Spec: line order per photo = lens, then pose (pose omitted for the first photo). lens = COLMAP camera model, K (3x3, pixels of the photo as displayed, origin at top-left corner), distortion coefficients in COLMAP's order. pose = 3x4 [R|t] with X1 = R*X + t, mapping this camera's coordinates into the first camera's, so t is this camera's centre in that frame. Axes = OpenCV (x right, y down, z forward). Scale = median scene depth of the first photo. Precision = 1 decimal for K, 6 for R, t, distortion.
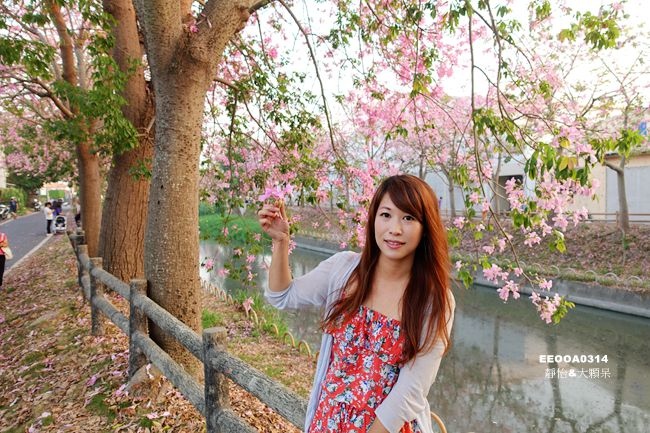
lens RADIAL K [[448.1, 0, 325.3], [0, 448.1, 216.3], [0, 0, 1]] dist [0.003041, -0.006726]
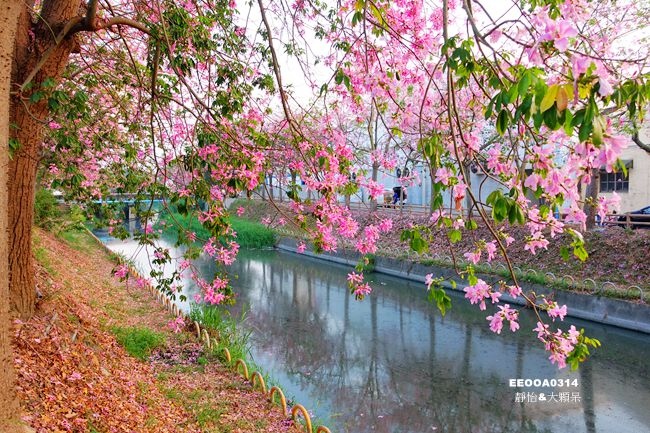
lens RADIAL K [[517.6, 0, 324.6], [0, 517.6, 216.0], [0, 0, 1]] dist [-0.003683, 0.003220]
pose [[0.999834, 0.014328, -0.011289, 0.137246], [-0.014335, 0.999897, -0.000539, 0.014905], [0.011280, 0.000700, 0.999936, 0.205436]]
